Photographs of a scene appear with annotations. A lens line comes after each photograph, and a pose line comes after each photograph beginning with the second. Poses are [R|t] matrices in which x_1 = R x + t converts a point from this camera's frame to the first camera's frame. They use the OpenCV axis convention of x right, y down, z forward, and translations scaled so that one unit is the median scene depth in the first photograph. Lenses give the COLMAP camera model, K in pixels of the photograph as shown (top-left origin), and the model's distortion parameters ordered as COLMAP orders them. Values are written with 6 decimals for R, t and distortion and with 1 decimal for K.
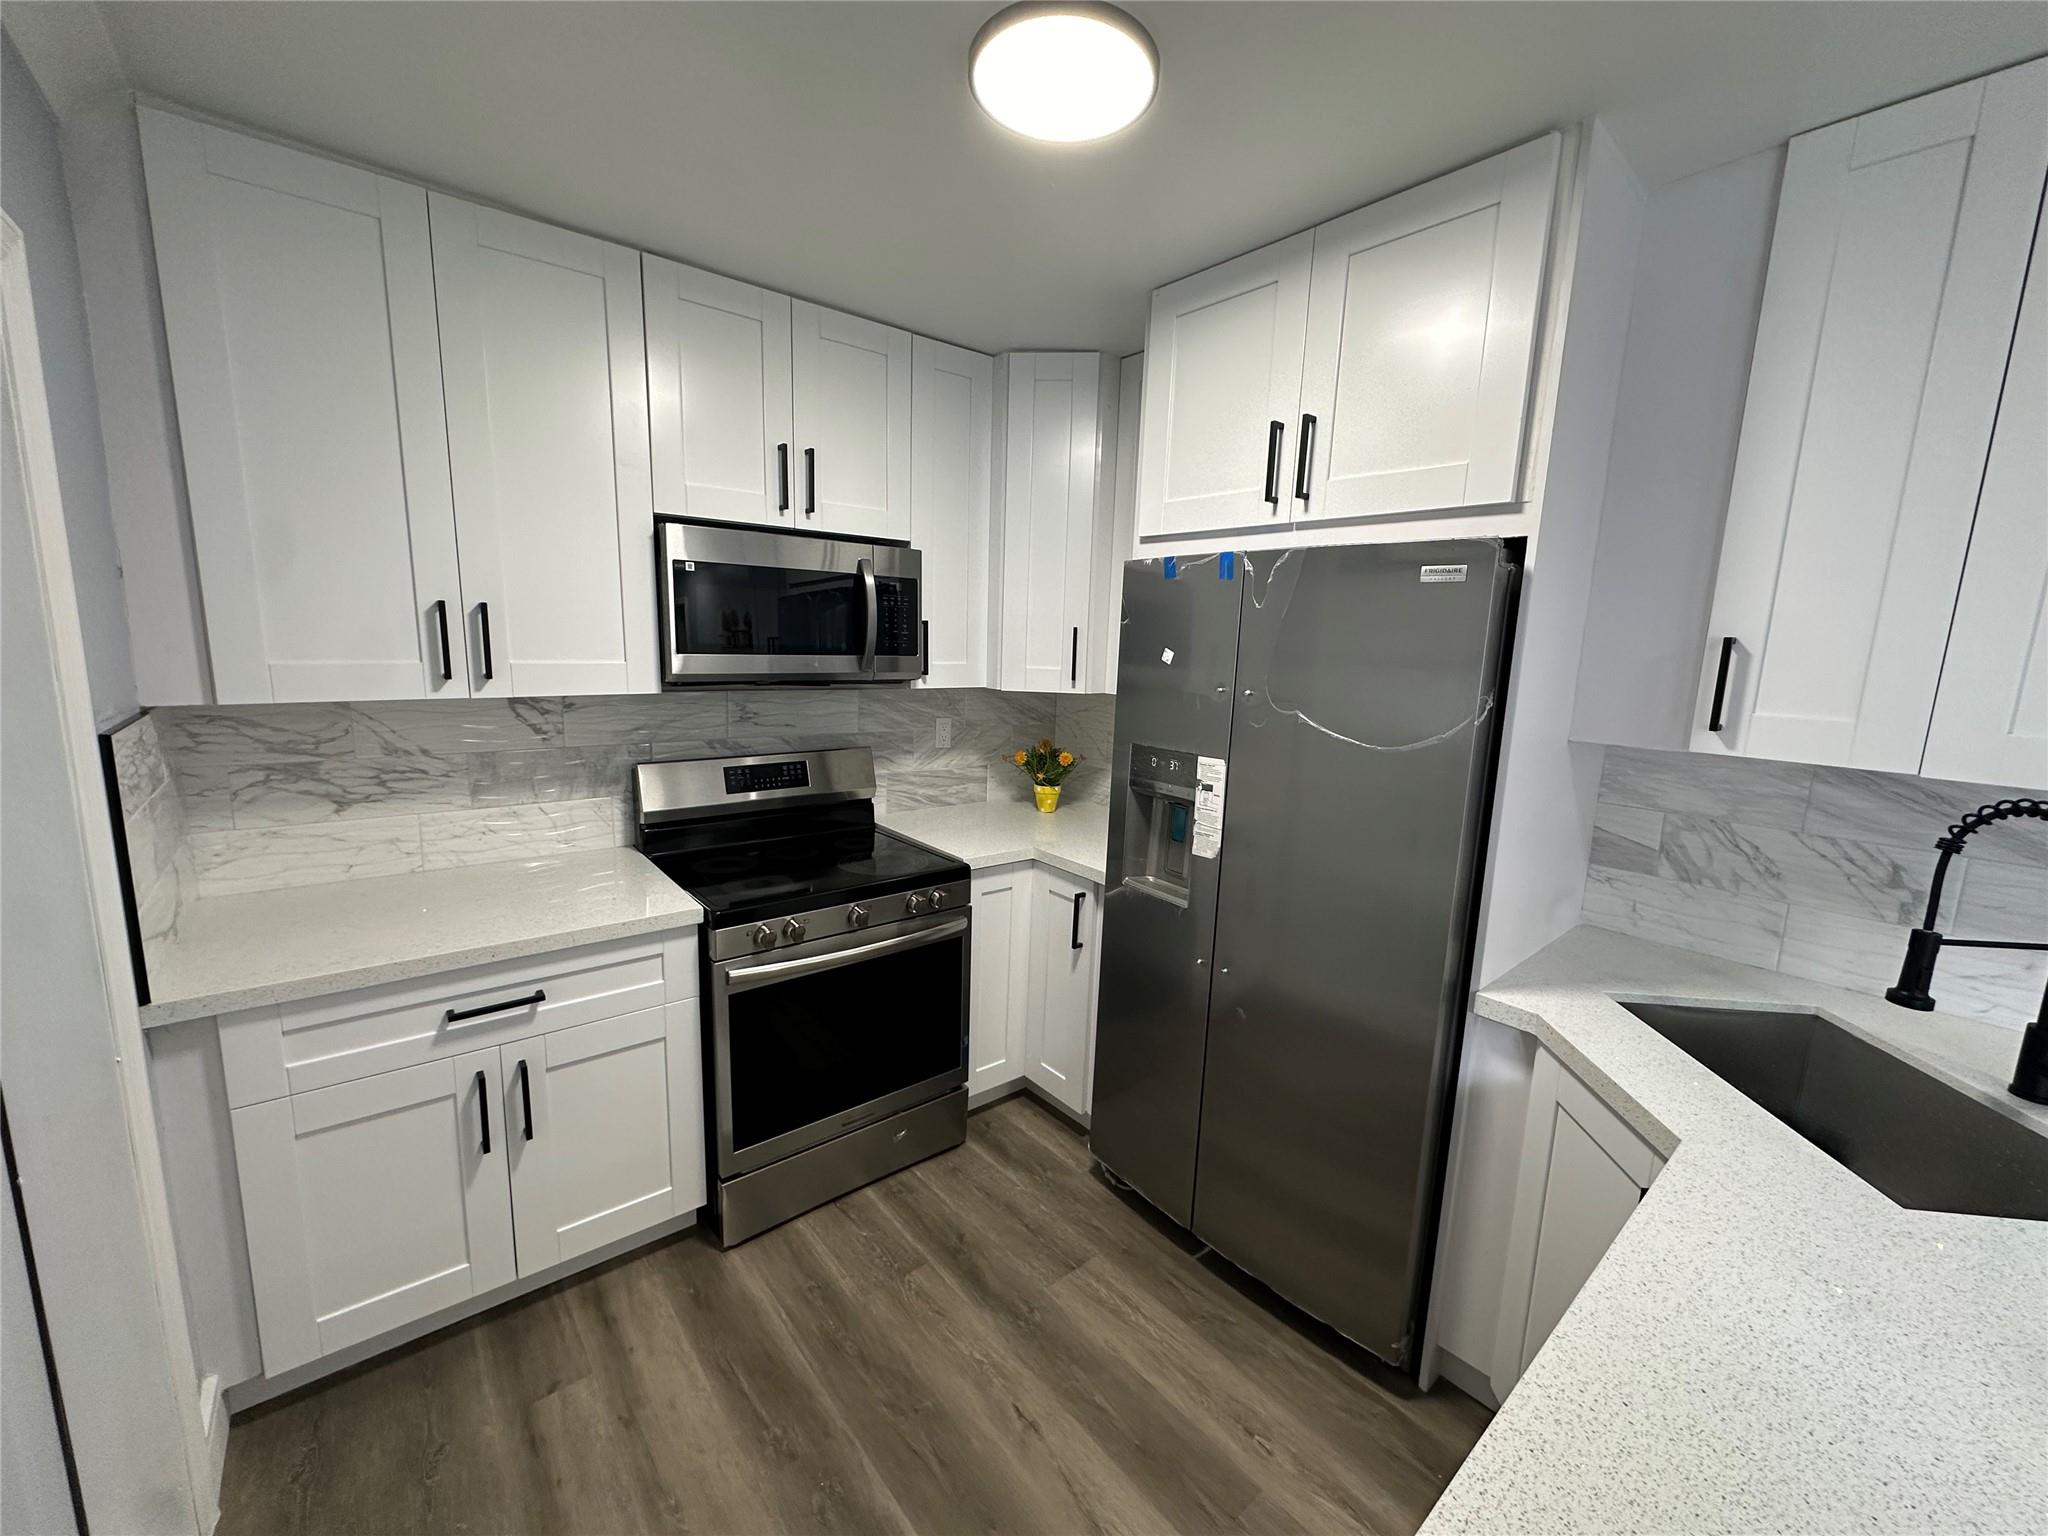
lens RADIAL K [[811.6, 0, 1019.8], [0, 811.6, 768.7], [0, 0, 1]] dist [-0.005367, 0.001349]
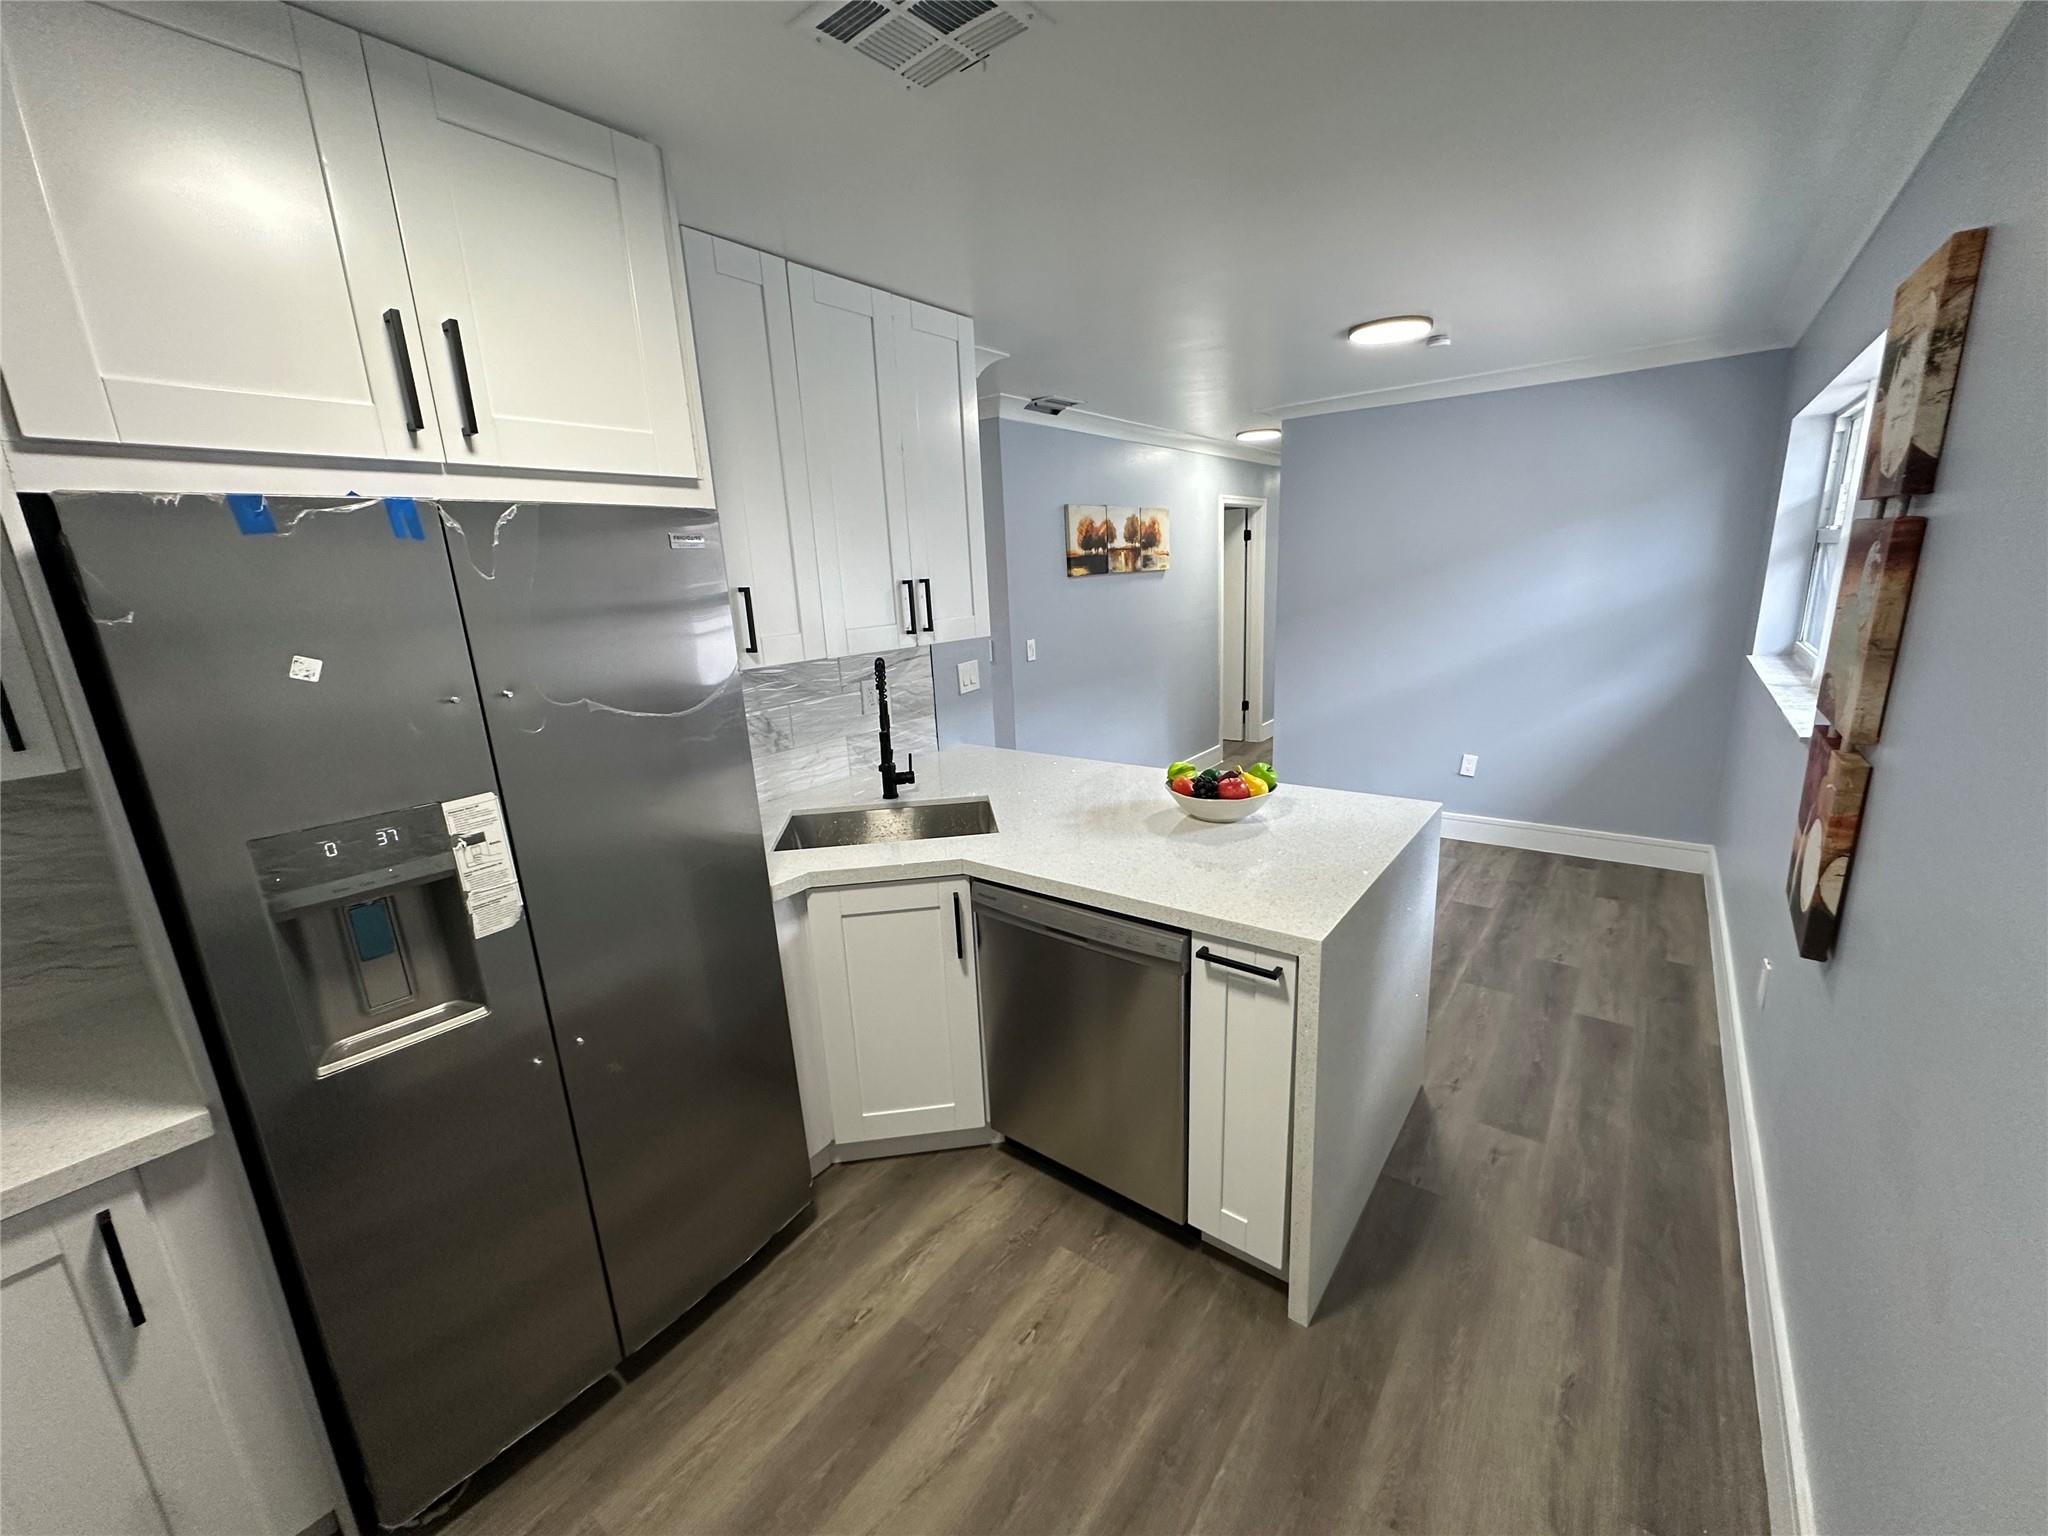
lens RADIAL K [[811.6, 0, 1026.5], [0, 811.6, 769.7], [0, 0, 1]] dist [-0.005367, 0.001349]
pose [[-0.234223, -0.254771, 0.938206, -0.561972], [0.194841, 0.933170, 0.302045, -0.162994], [-0.952458, 0.253547, -0.168930, 0.695844]]
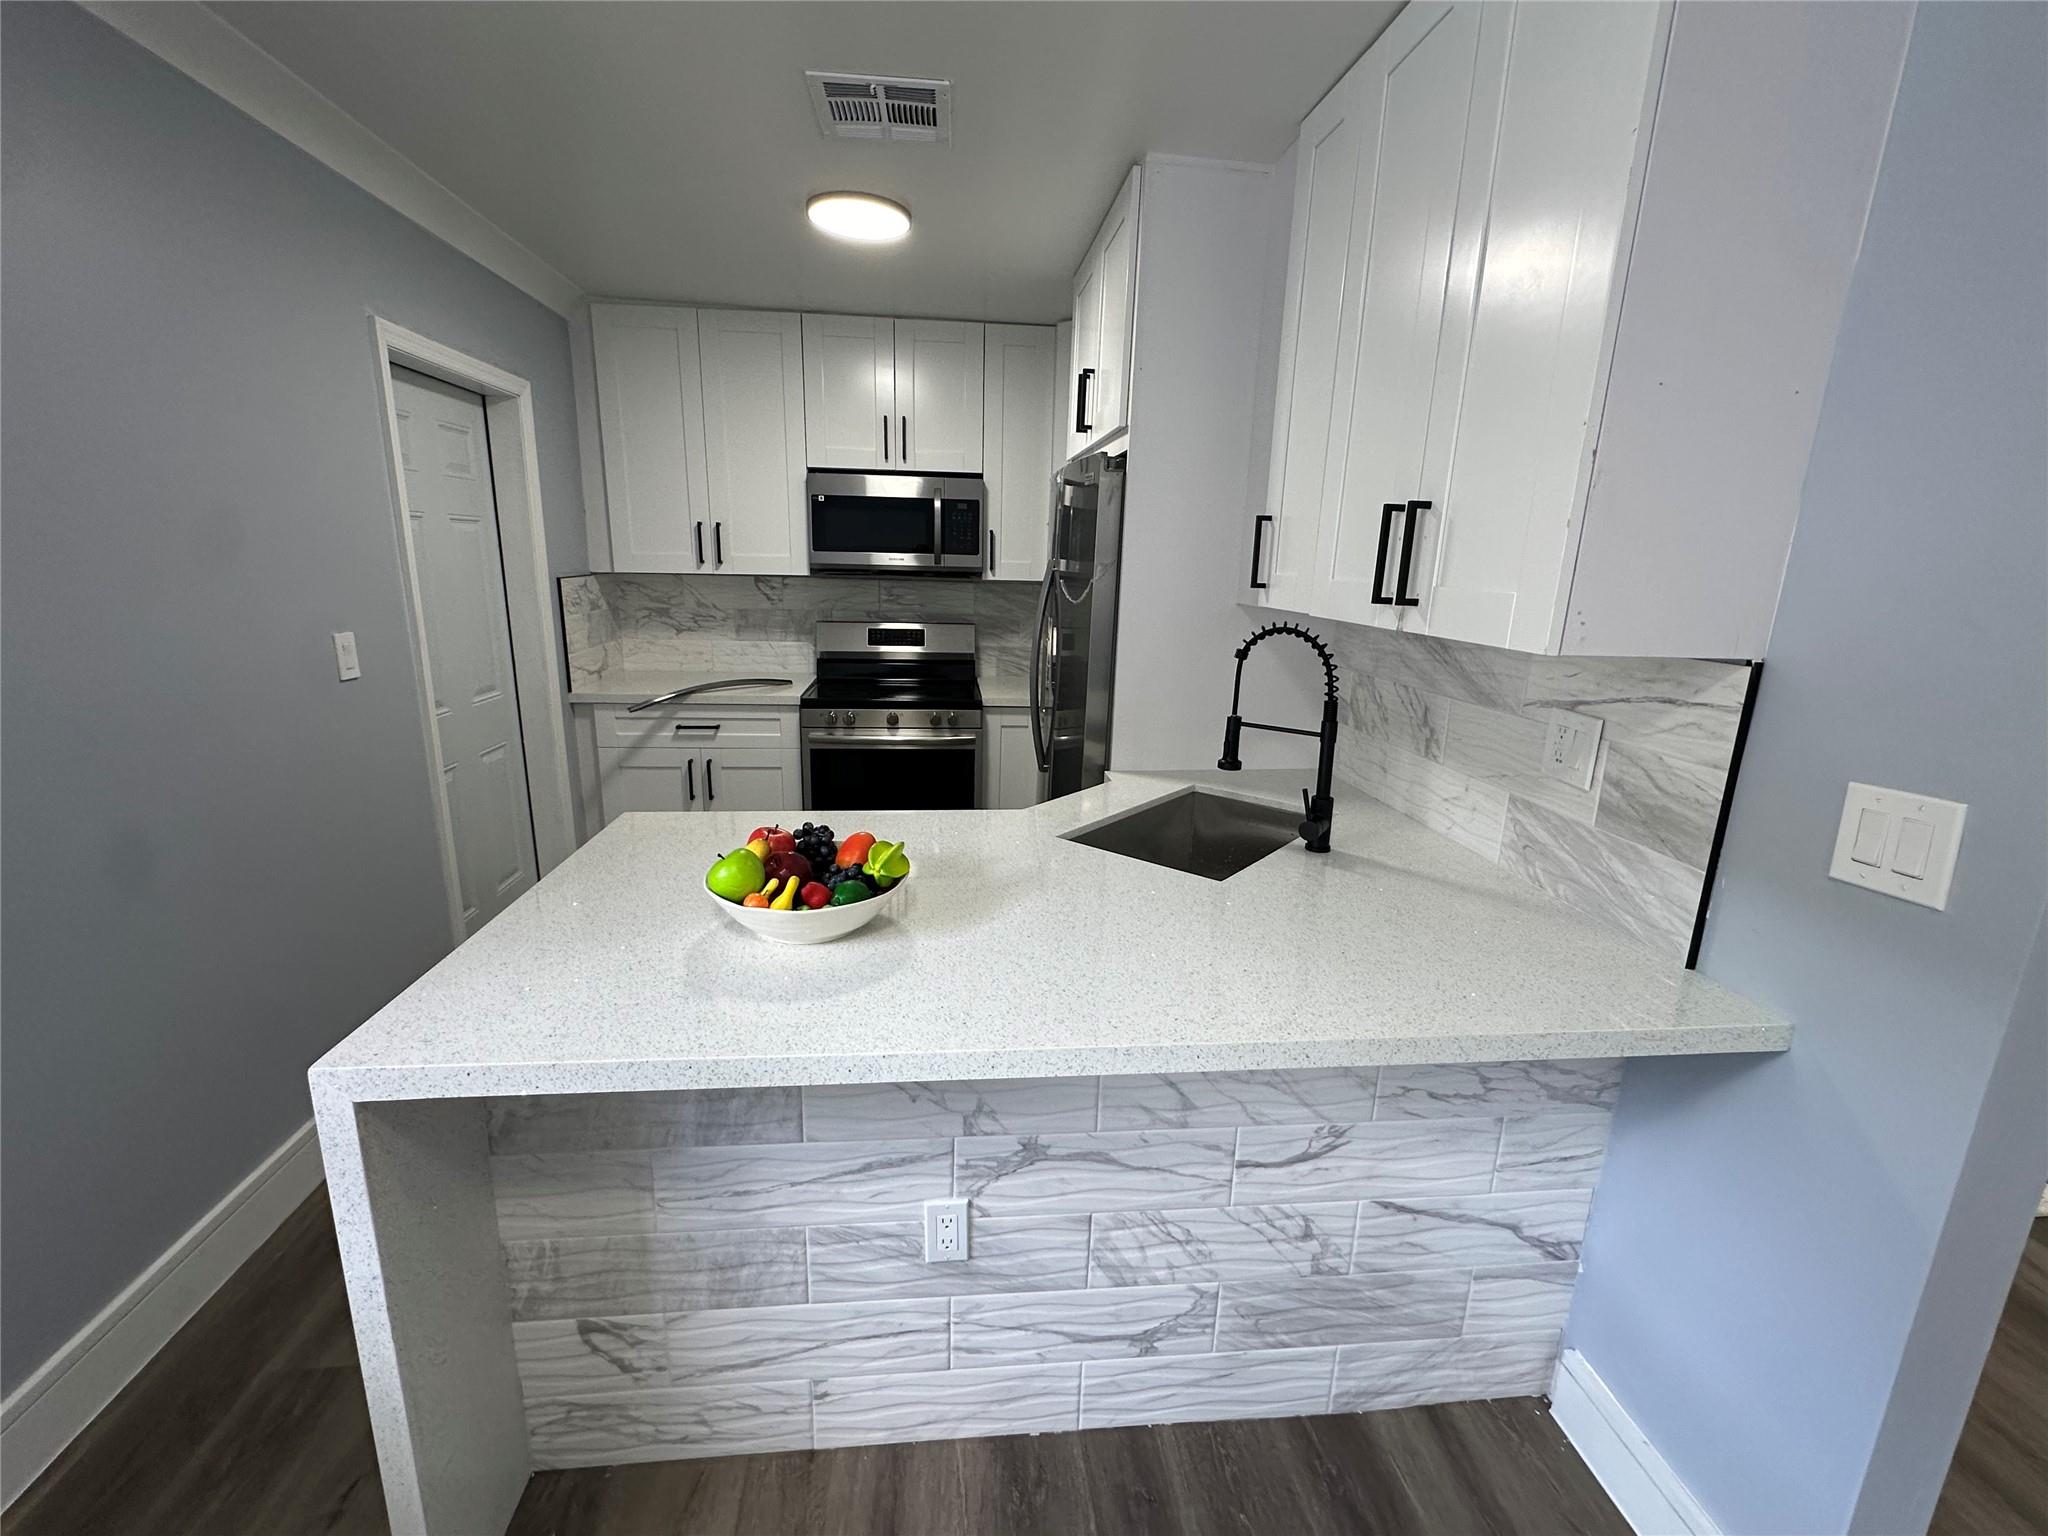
lens RADIAL K [[860.5, 0, 1025.7], [0, 860.5, 769.3], [0, 0, 1]] dist [-0.001973, 0.000382]
pose [[0.837658, 0.121080, -0.532606, 1.115277], [-0.086429, 0.992218, 0.089633, 0.129609], [0.539314, -0.029049, 0.841604, -0.338166]]
